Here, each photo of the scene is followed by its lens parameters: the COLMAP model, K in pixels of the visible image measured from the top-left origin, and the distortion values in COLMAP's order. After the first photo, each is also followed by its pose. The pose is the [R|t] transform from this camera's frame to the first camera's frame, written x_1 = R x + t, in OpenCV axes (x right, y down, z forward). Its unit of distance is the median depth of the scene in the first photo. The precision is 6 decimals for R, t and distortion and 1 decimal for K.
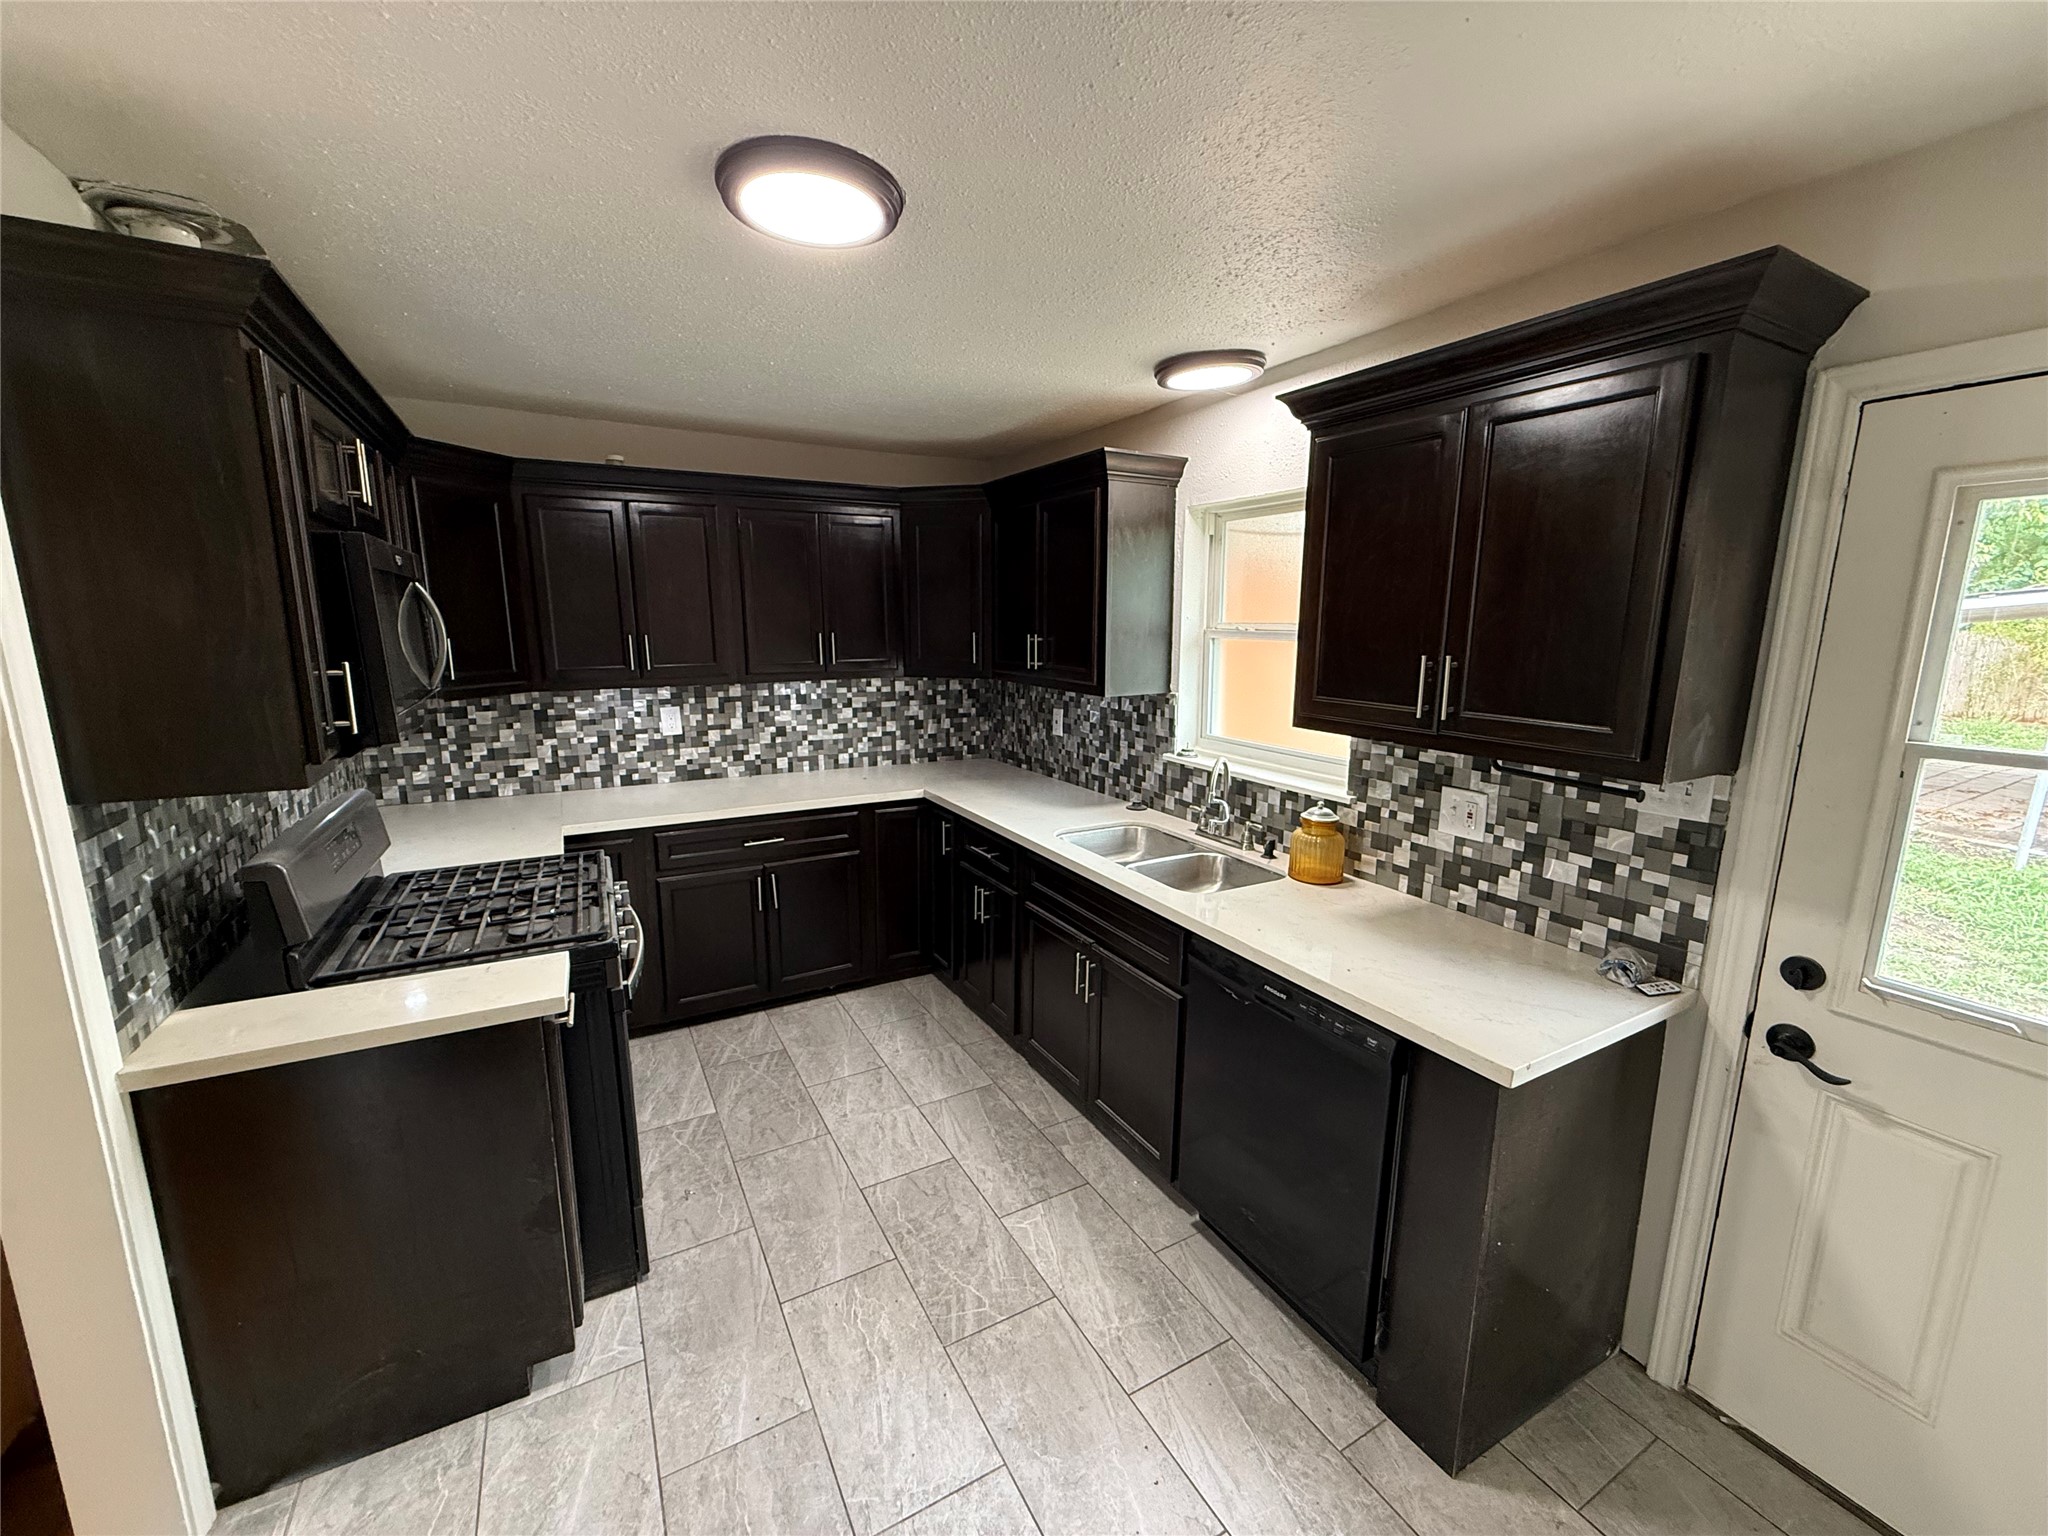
lens RADIAL K [[820.8, 0, 1021.2], [0, 820.8, 767.3], [0, 0, 1]] dist [0.001090, -0.000207]
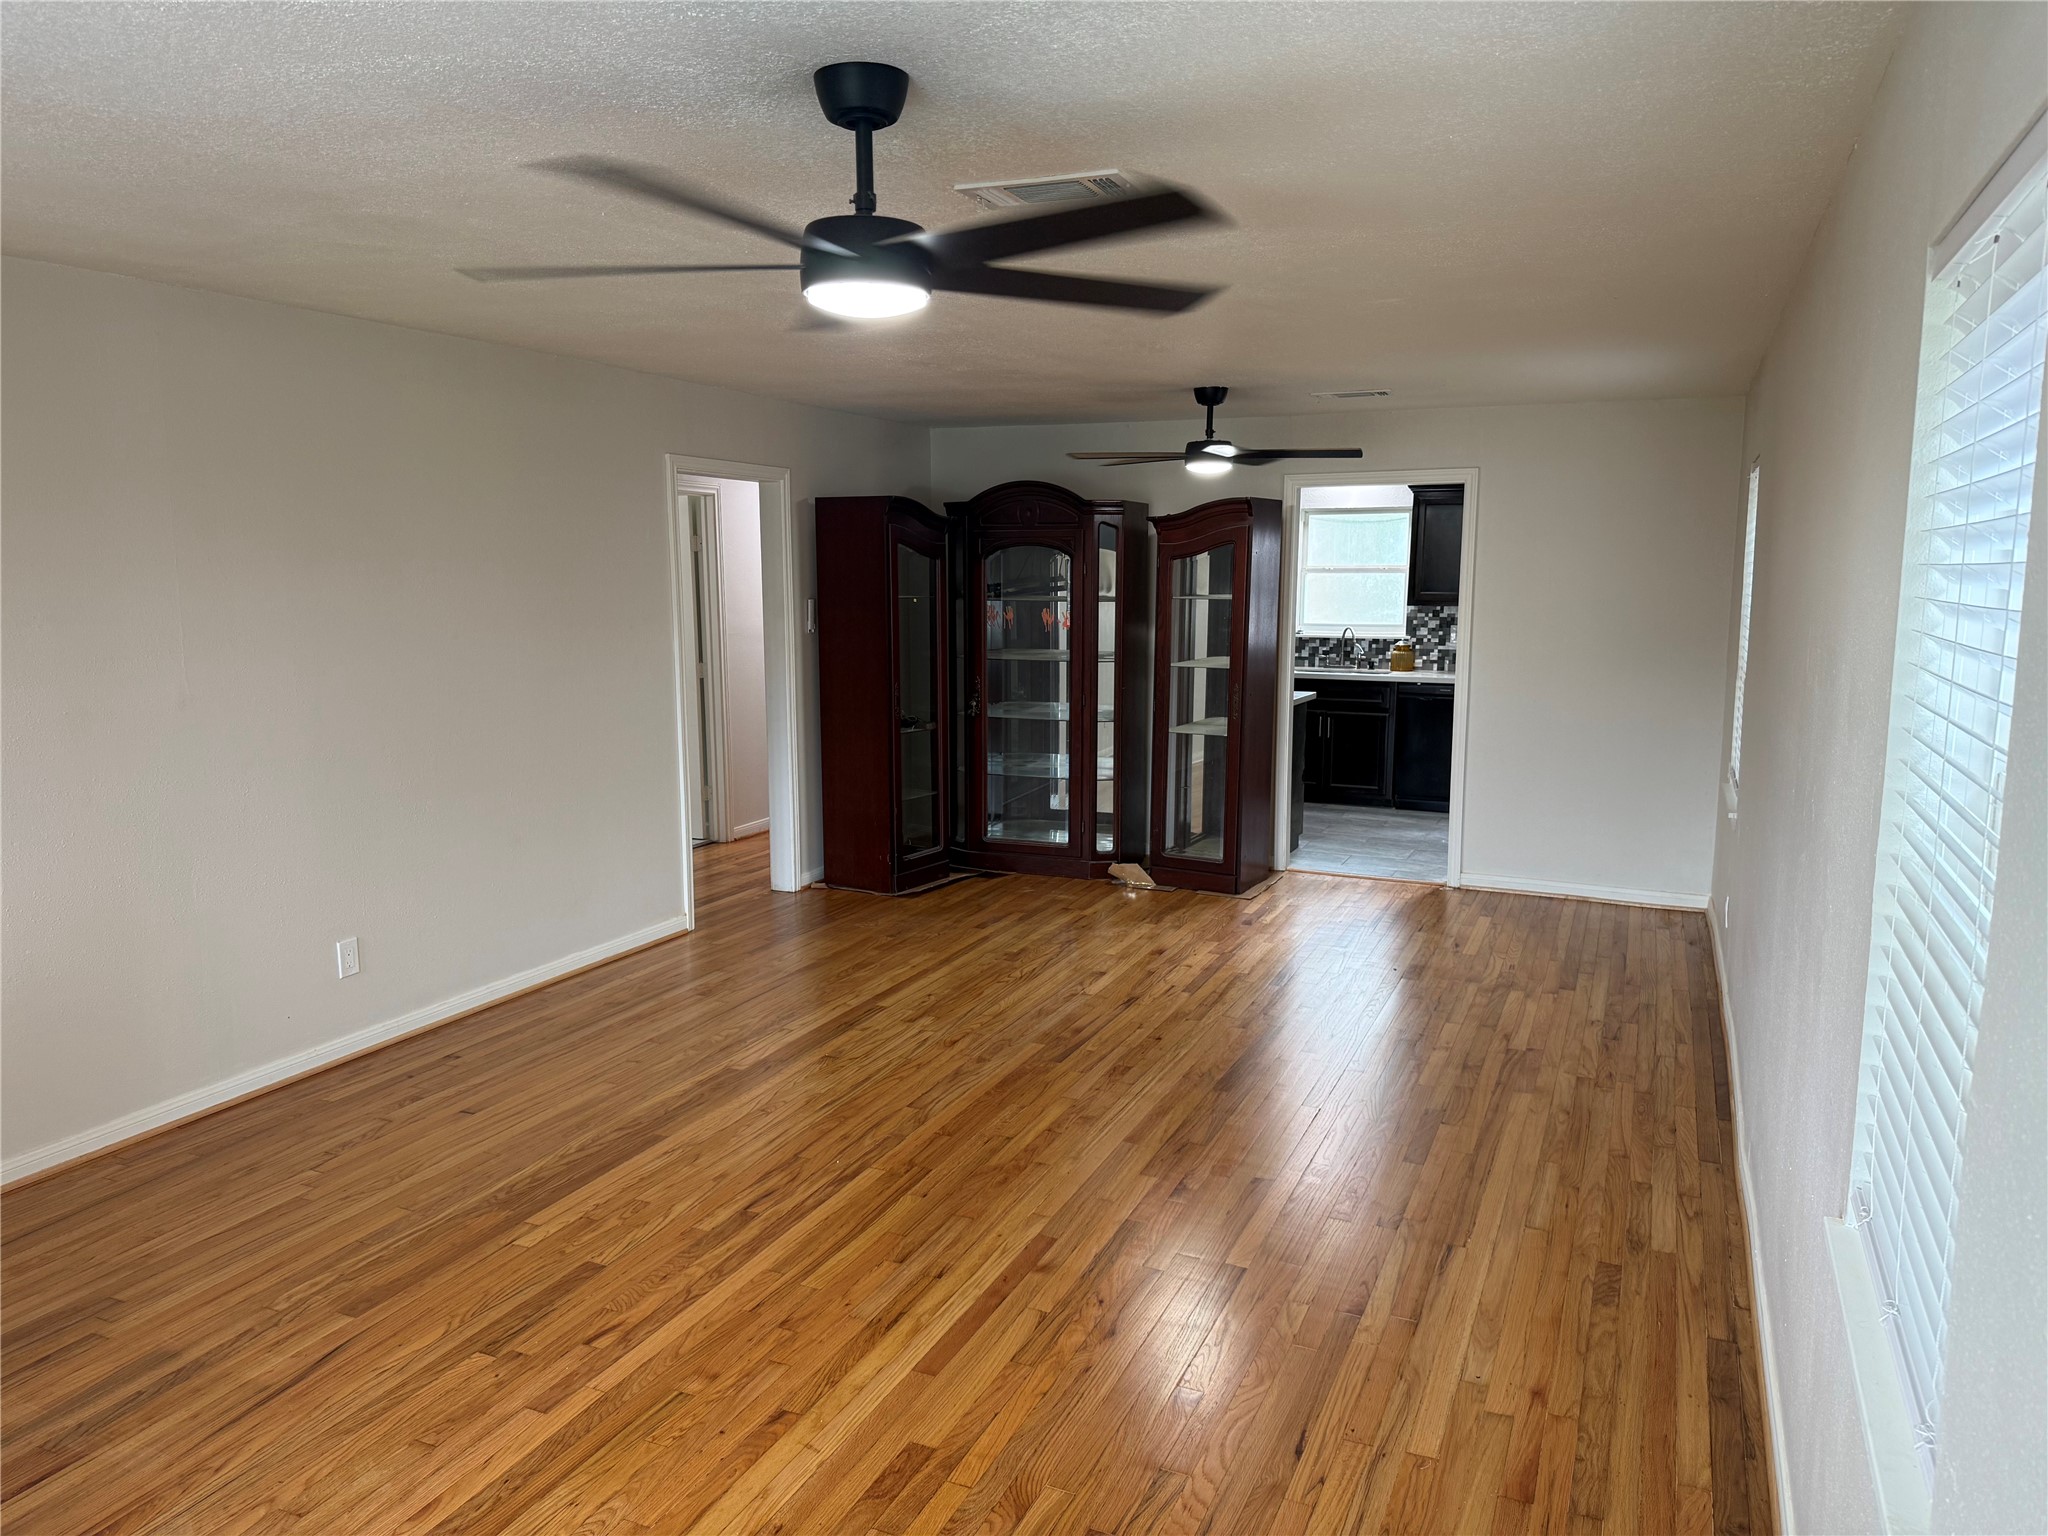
lens RADIAL K [[1448.4, 0, 1017.2], [0, 1448.4, 768.3], [0, 0, 1]] dist [0.044558, -0.061186]
pose [[0.800331, -0.090082, 0.592752, -3.268930], [0.110848, 0.993836, 0.001368, 0.304493], [-0.589222, 0.064611, 0.805384, -1.845749]]
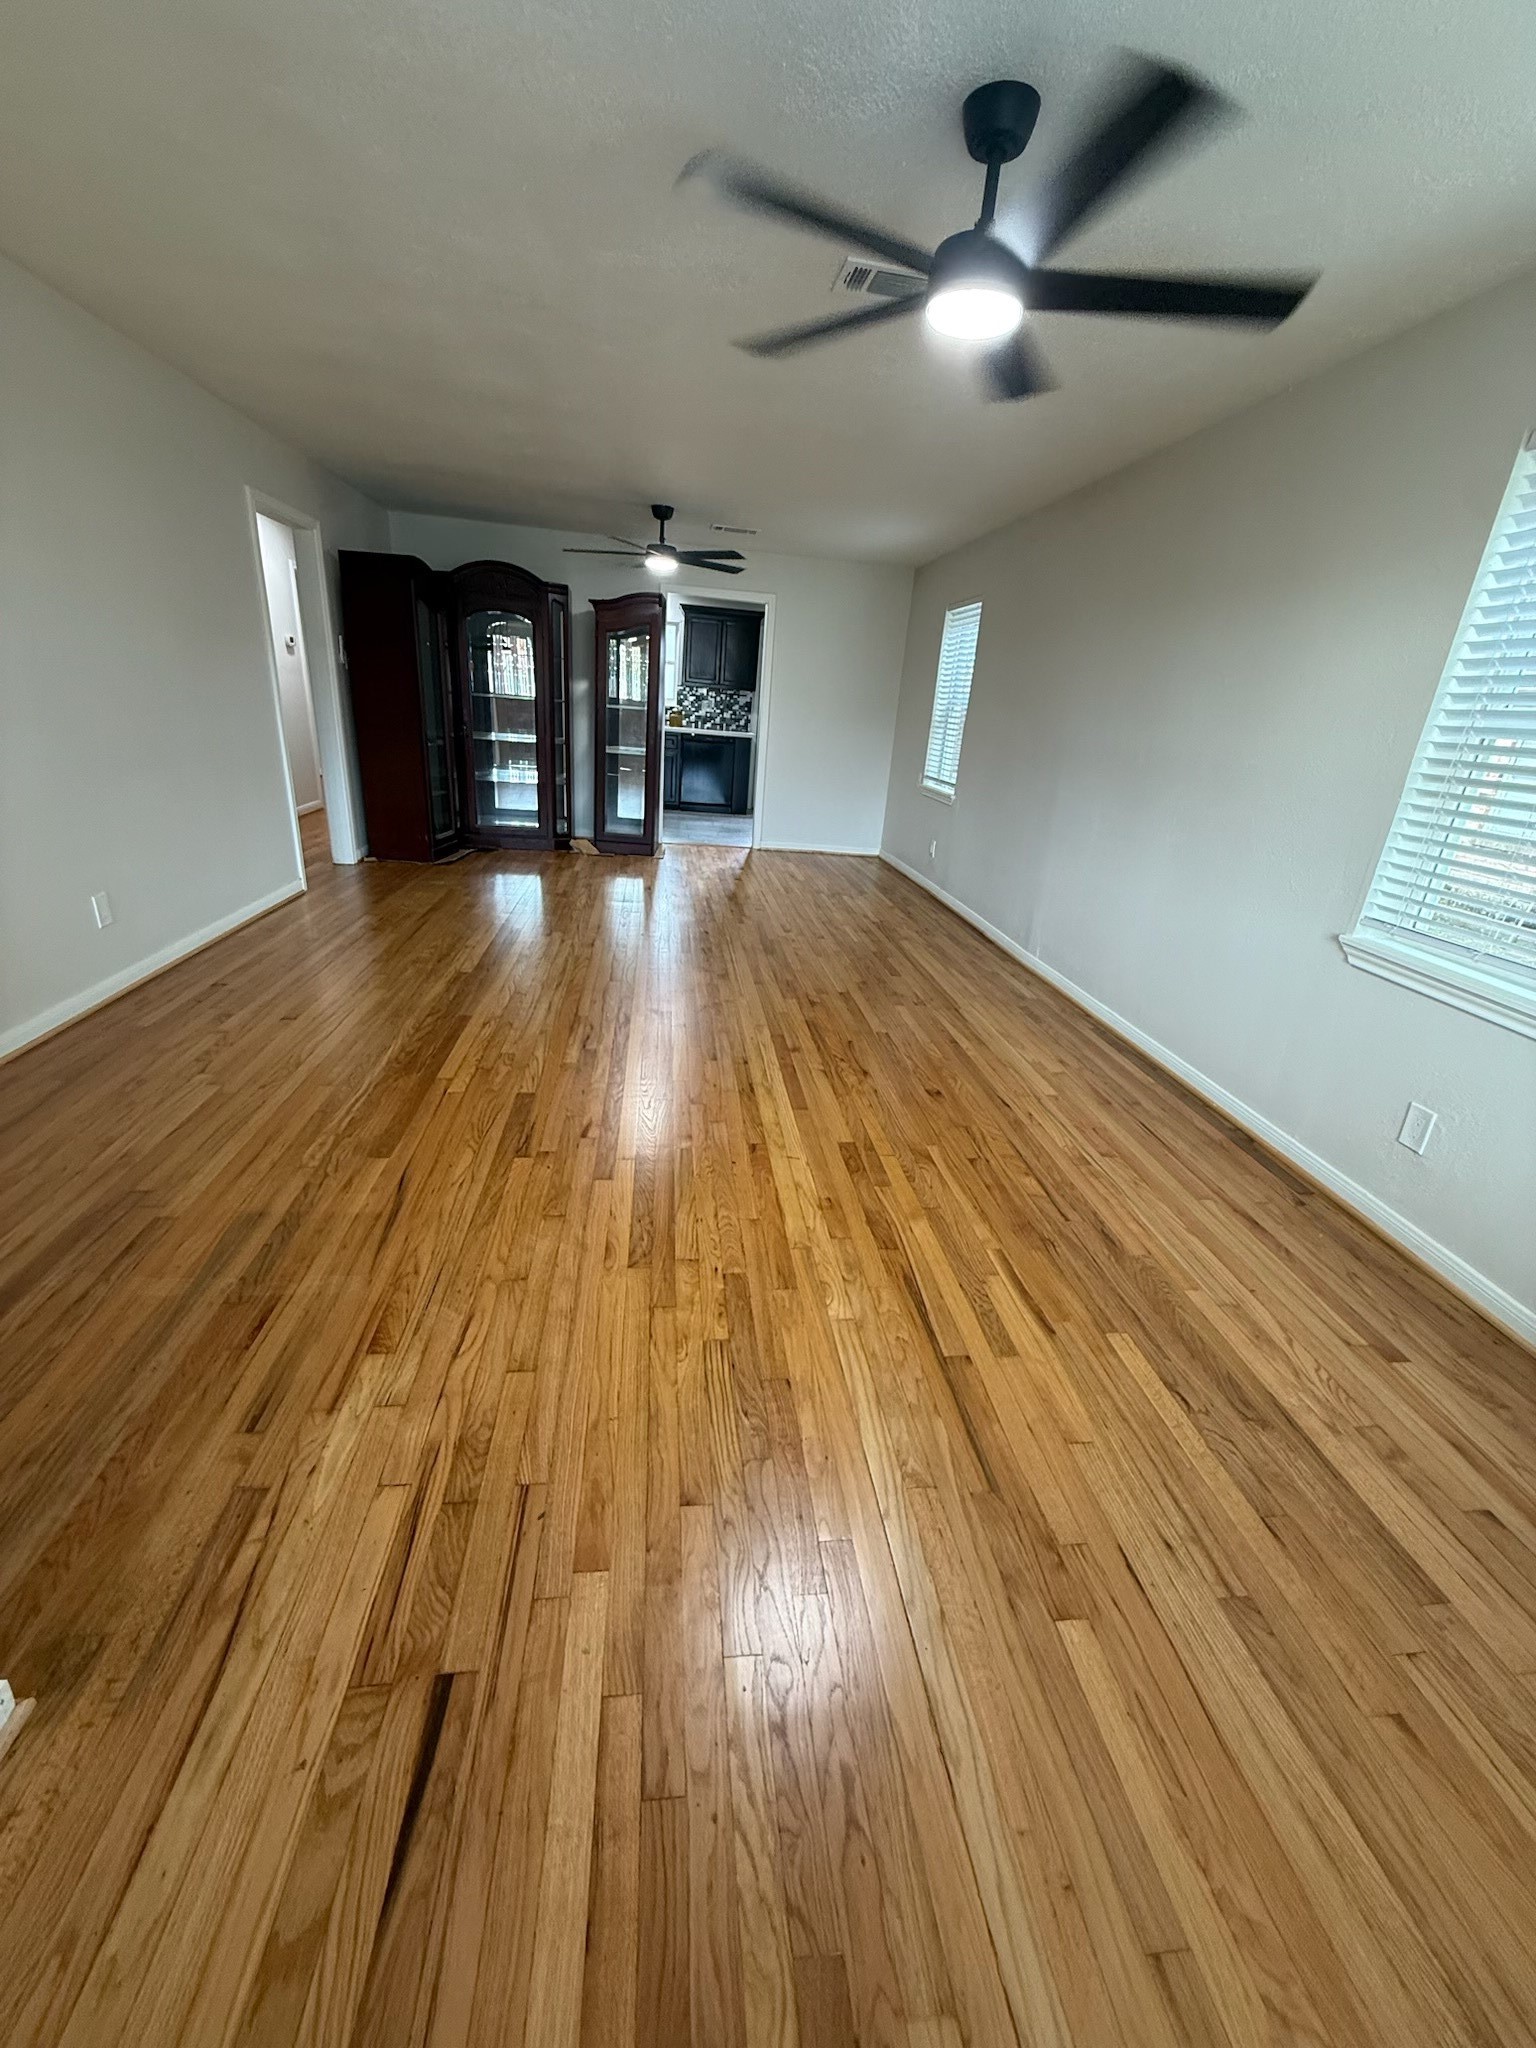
lens RADIAL K [[820.8, 0, 771.4], [0, 820.8, 1020.0], [0, 0, 1]] dist [0.001090, -0.000207]
pose [[0.378184, -0.317361, 0.869632, -3.649116], [0.096845, 0.947809, 0.303775, 0.339205], [-0.920651, -0.030664, 0.389180, -1.114648]]
